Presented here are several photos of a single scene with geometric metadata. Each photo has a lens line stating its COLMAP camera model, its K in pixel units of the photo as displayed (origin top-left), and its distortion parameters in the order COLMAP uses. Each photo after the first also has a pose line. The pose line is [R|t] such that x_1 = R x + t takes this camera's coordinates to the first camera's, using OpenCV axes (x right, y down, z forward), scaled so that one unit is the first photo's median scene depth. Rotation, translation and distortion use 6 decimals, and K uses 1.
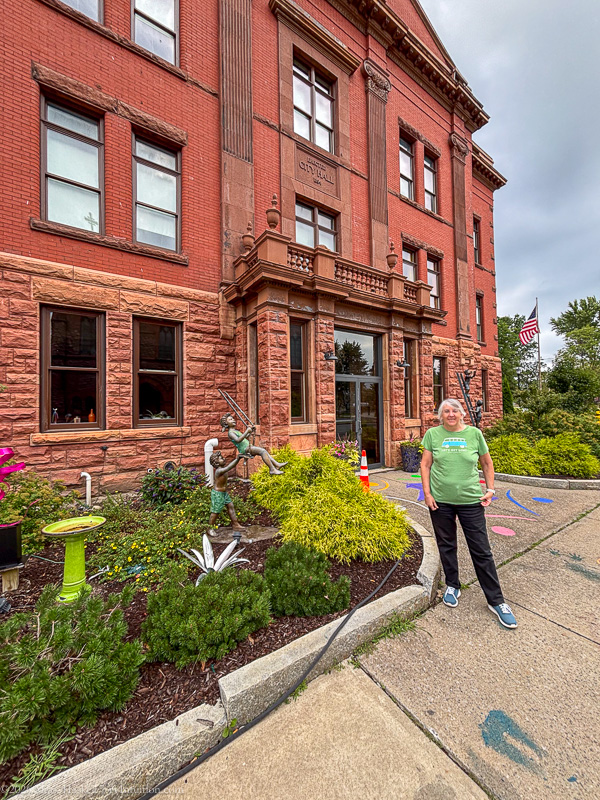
lens RADIAL K [[319.1, 0, 303.1], [0, 319.1, 401.1], [0, 0, 1]] dist [-0.002378, -0.000409]
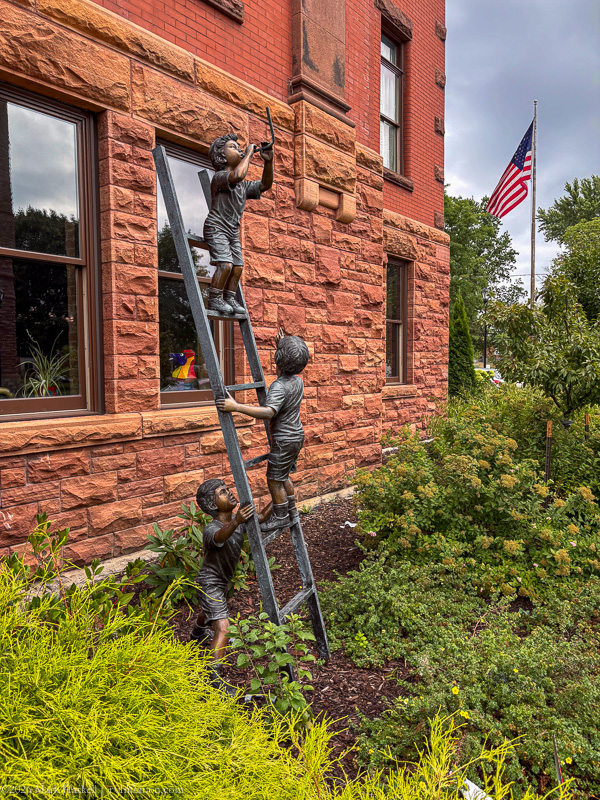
lens RADIAL K [[602.3, 0, 299.2], [0, 602.3, 401.2], [0, 0, 1]] dist [0.010892, 0.001280]
pose [[0.954747, -0.010104, 0.297248, 0.268430], [-0.013838, 0.996831, 0.078331, 0.002956], [-0.297098, -0.078899, 0.951582, 0.409560]]
